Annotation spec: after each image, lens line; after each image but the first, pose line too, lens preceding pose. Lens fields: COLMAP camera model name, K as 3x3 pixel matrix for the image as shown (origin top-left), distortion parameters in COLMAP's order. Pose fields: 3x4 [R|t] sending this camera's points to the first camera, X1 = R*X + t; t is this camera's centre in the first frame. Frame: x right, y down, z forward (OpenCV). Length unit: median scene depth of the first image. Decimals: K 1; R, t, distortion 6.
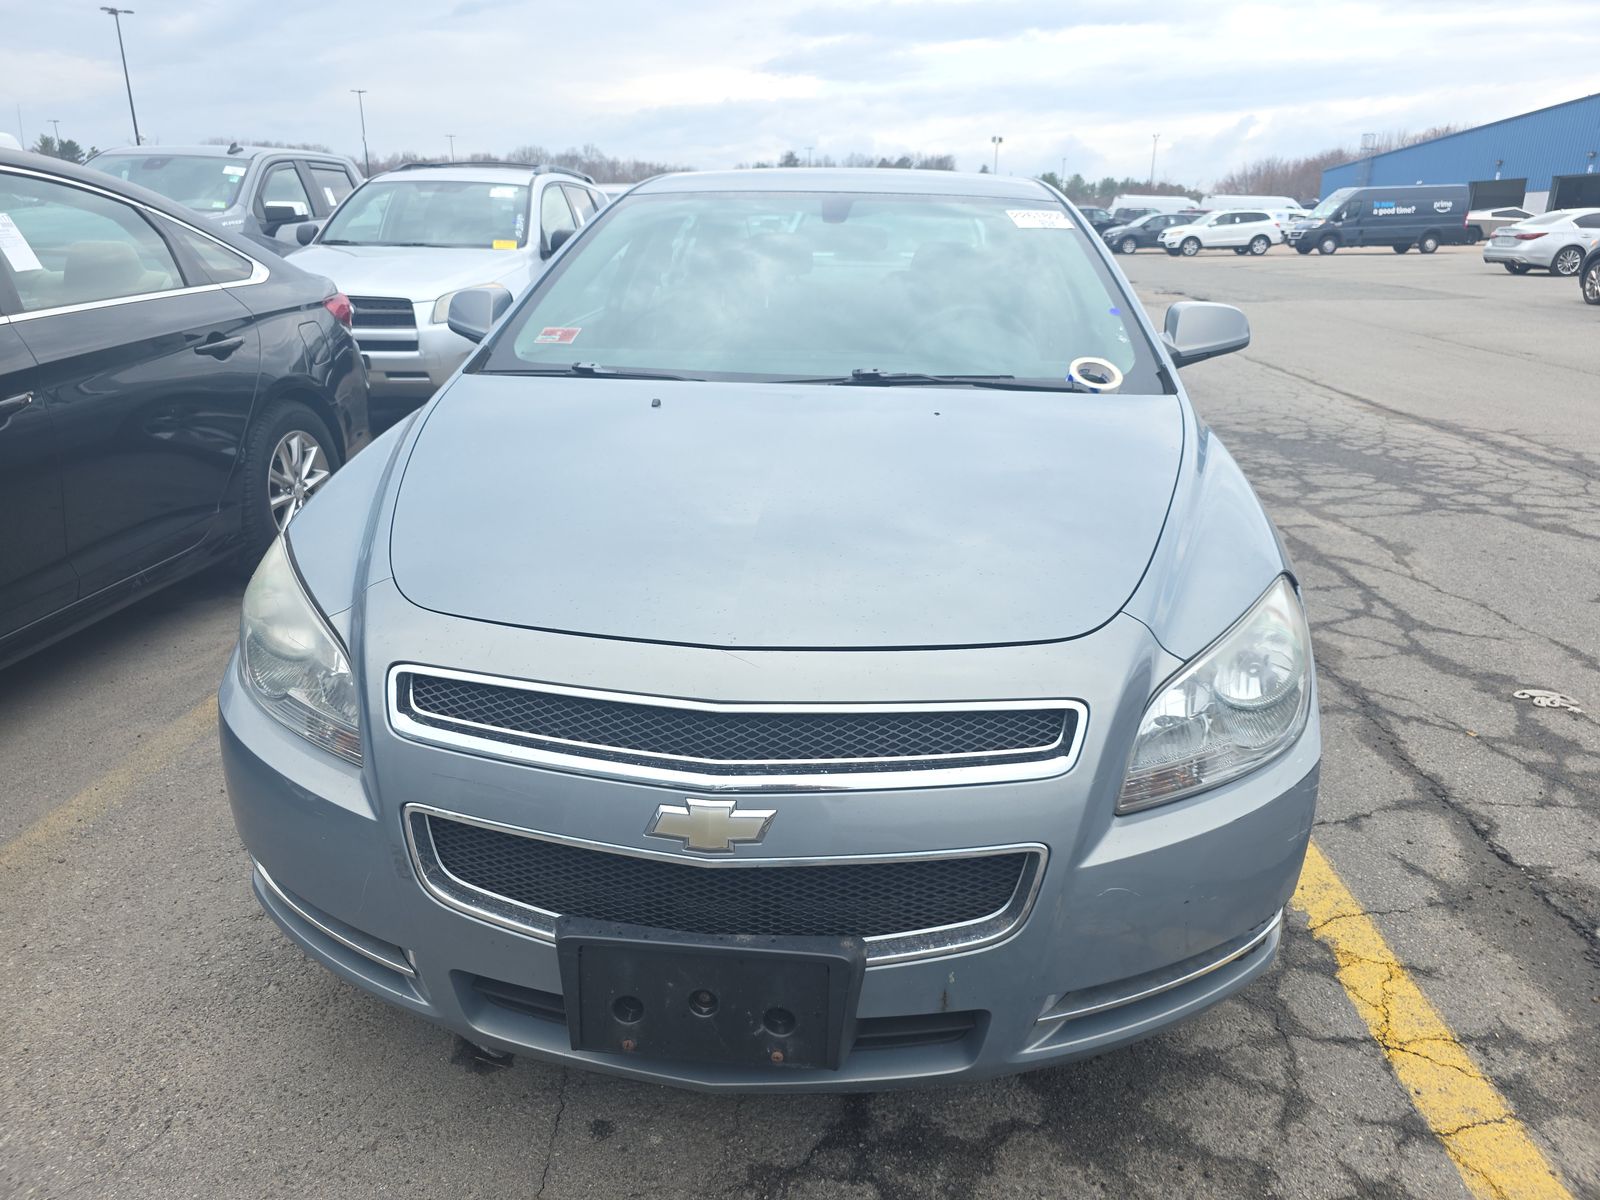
lens RADIAL K [[1058.2, 0, 814.5], [0, 1058.2, 598.7], [0, 0, 1]] dist [0.039785, -0.026841]
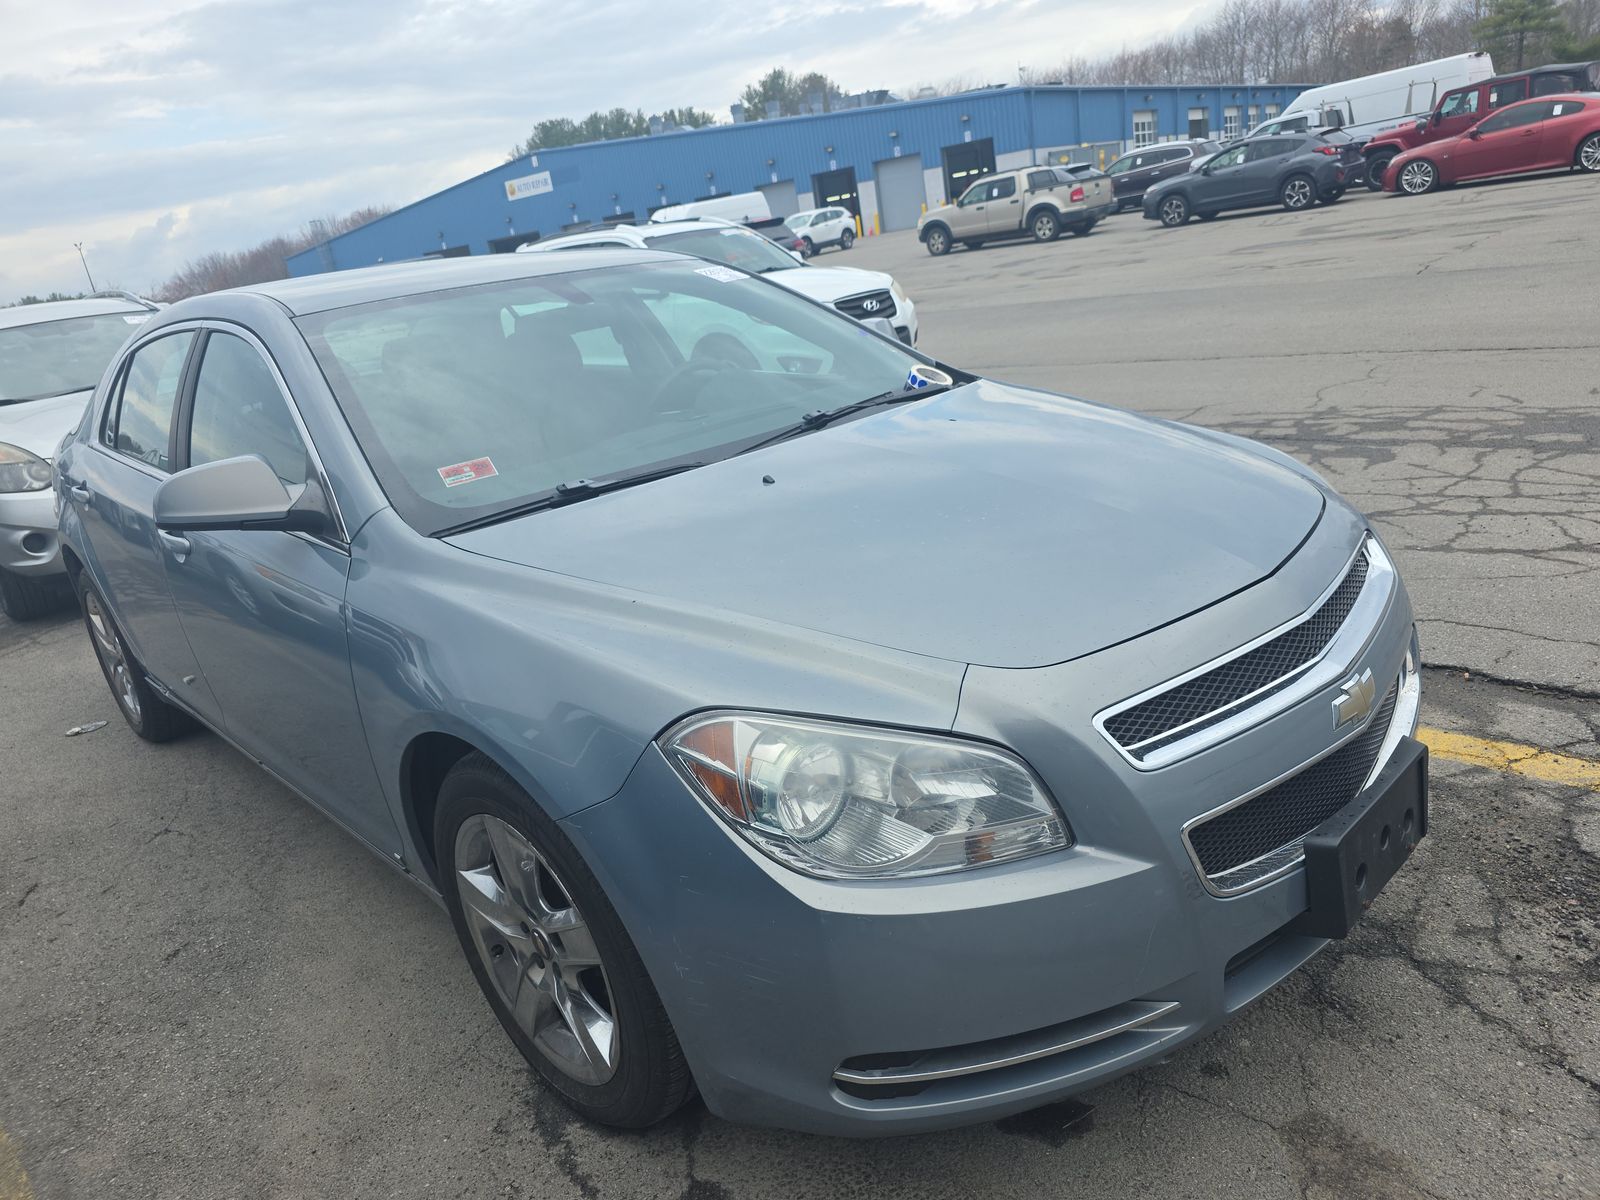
lens RADIAL K [[1058.2, 0, 814.5], [0, 1058.2, 598.7], [0, 0, 1]] dist [0.039785, -0.026841]
pose [[0.646283, -0.338341, 0.683991, -0.747525], [0.386071, 0.918130, 0.089373, -0.141843], [-0.658231, 0.206309, 0.723995, 0.273602]]
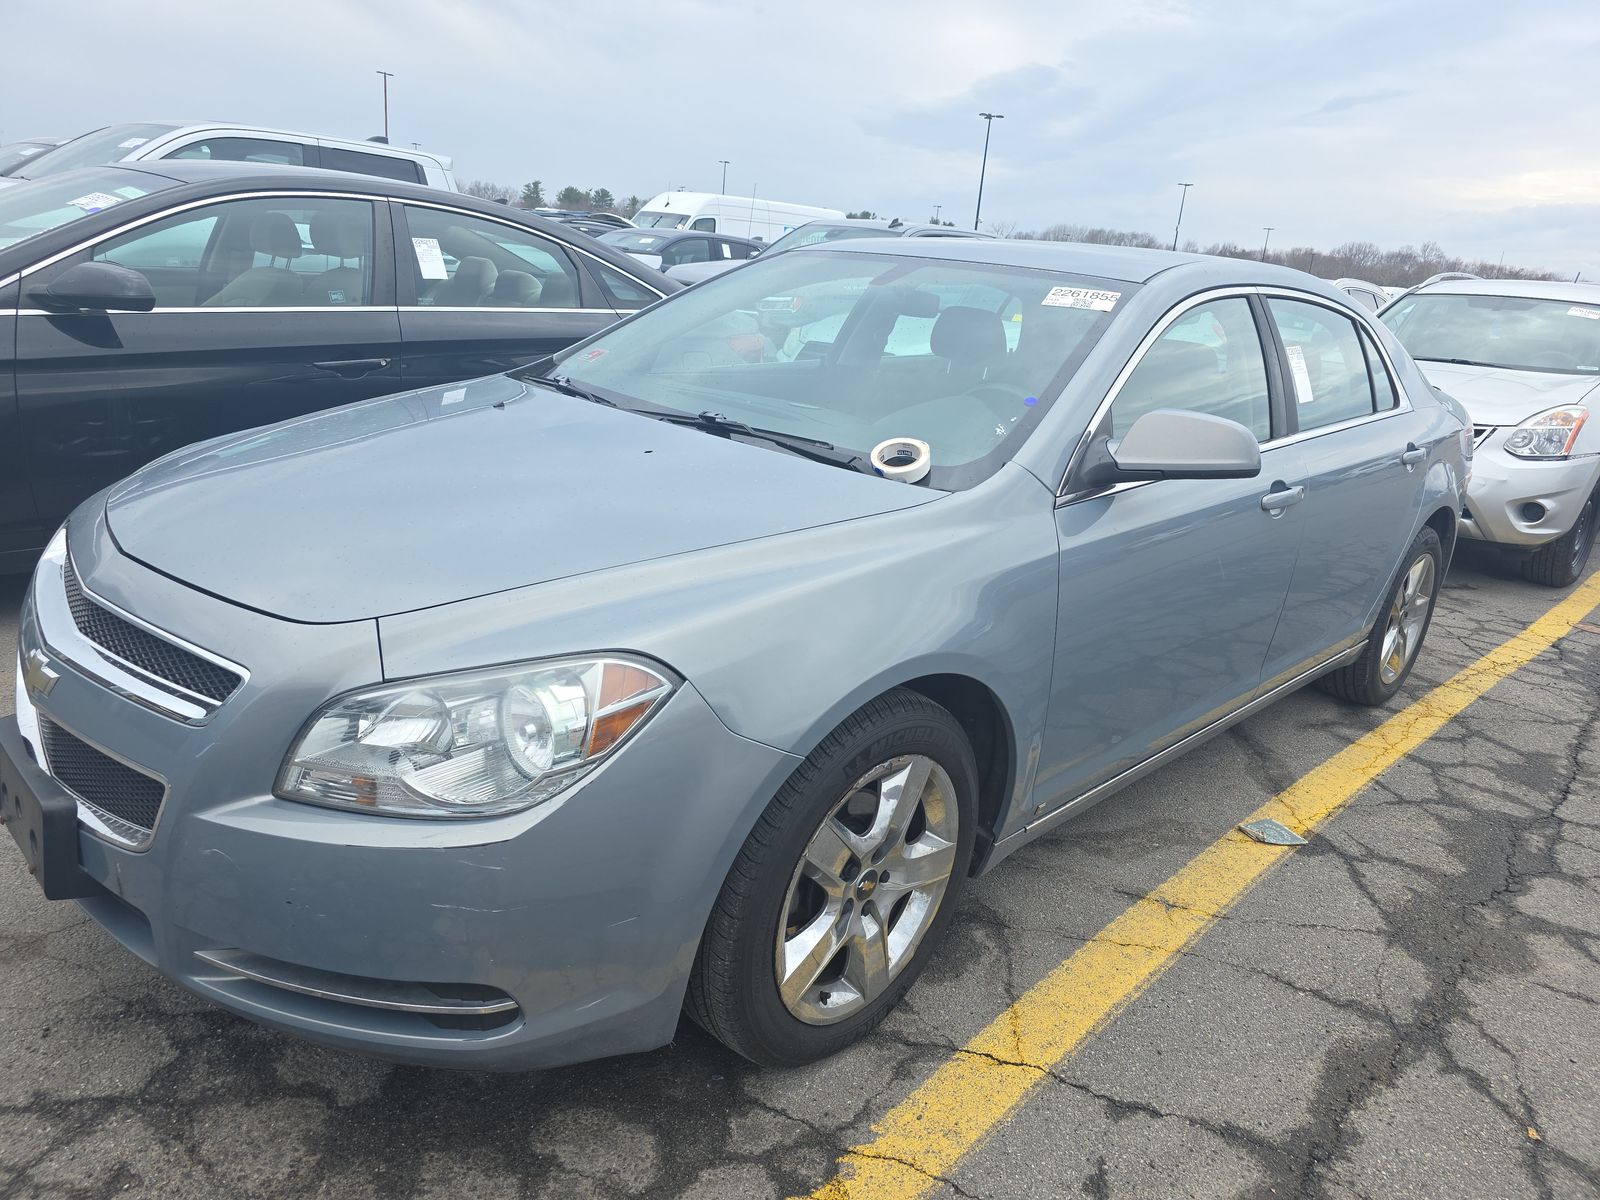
lens RADIAL K [[1058.2, 0, 814.5], [0, 1058.2, 598.7], [0, 0, 1]] dist [0.039785, -0.026841]
pose [[0.779420, 0.244692, -0.576741, 0.773148], [-0.286189, 0.957971, 0.019673, -0.095290], [0.557315, 0.149723, 0.816690, 0.250362]]
